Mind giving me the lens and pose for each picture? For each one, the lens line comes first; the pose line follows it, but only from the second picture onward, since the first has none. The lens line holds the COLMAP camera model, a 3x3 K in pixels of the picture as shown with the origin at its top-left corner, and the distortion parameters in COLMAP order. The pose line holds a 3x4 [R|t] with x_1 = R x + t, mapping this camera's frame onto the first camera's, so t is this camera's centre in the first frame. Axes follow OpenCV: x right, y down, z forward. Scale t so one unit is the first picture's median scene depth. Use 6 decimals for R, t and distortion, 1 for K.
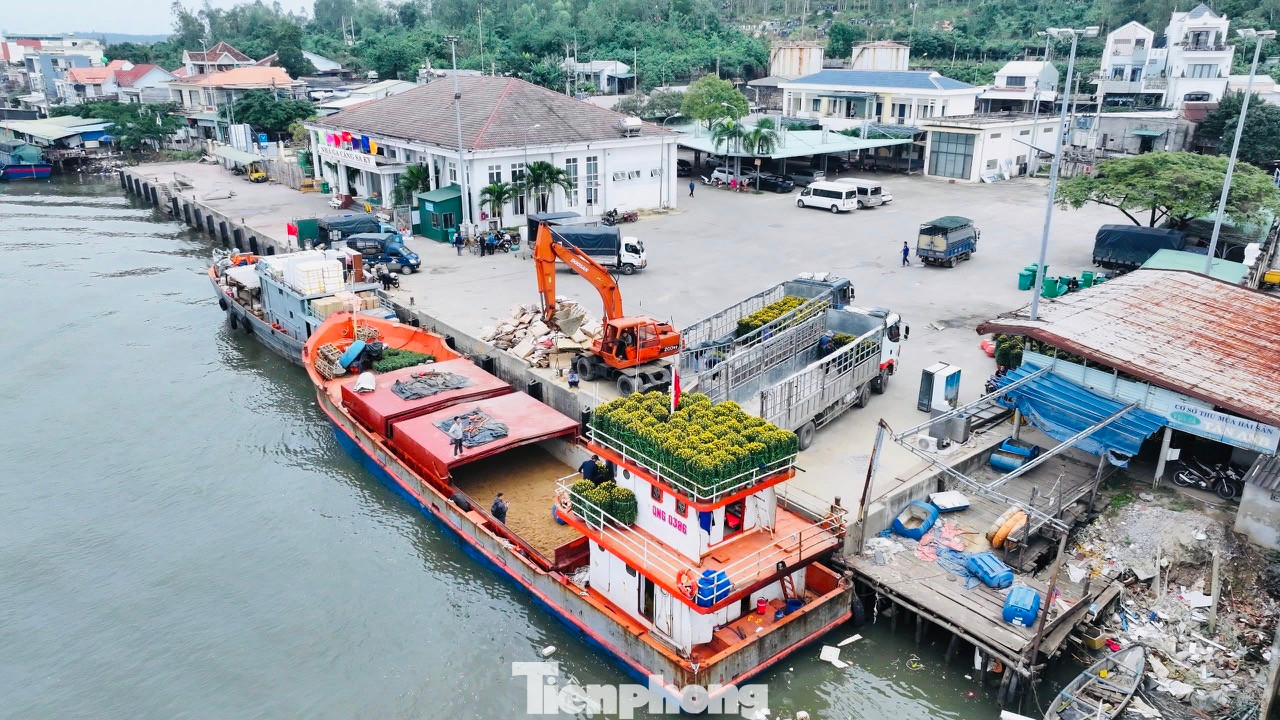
lens RADIAL K [[860.6, 0, 640.6], [0, 860.6, 360.4], [0, 0, 1]] dist [0.000128, 0.000278]
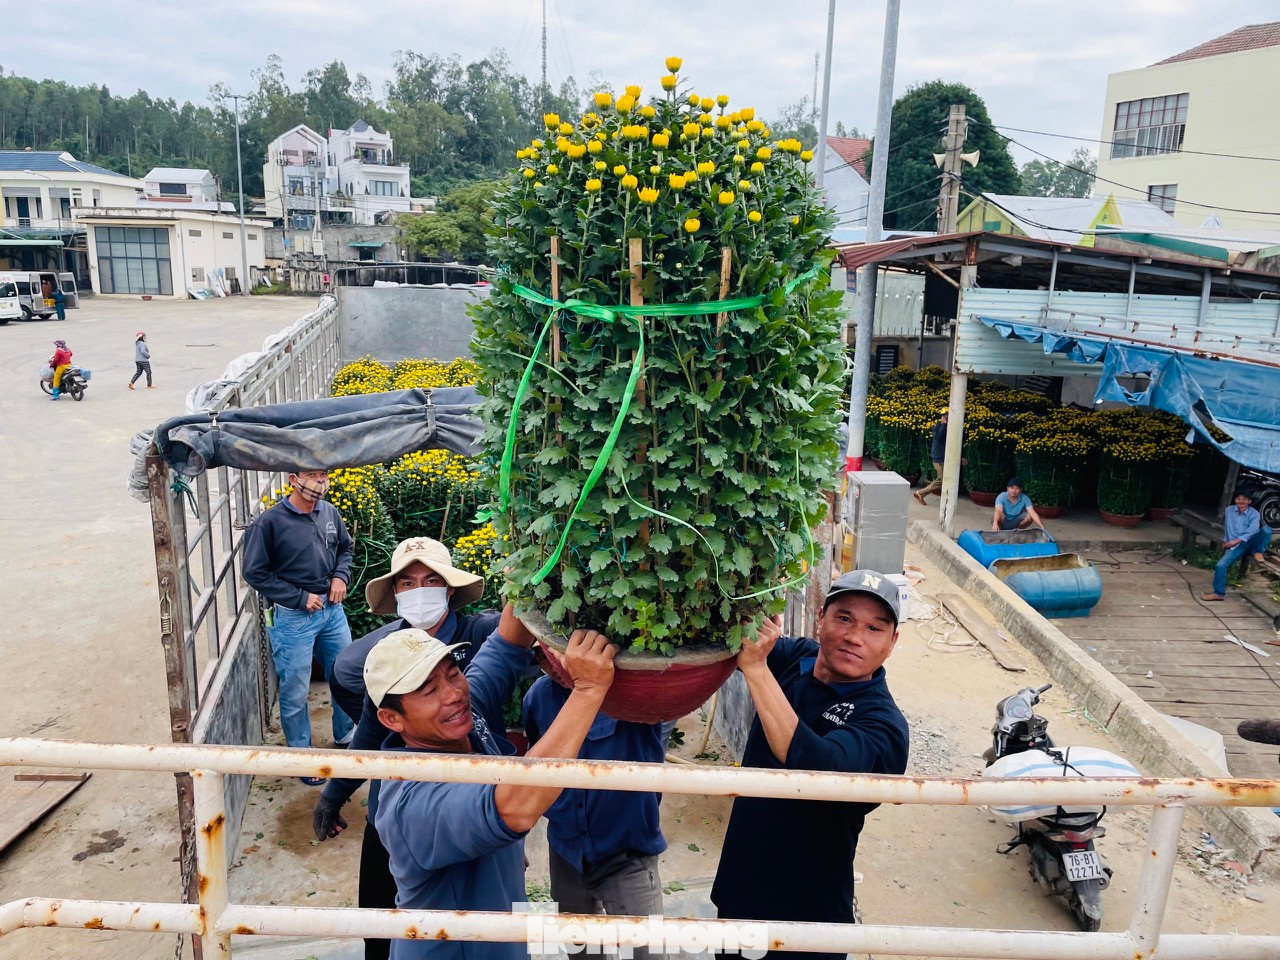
lens RADIAL K [[979.9, 0, 639.6], [0, 979.9, 478.4], [0, 0, 1]] dist [-0.003574, -0.002694]
pose [[0.624306, -0.153920, 0.765866, 0.002757], [0.234291, 0.972157, 0.004393, 0.010557], [-0.745218, 0.176693, 0.642986, 0.257989]]
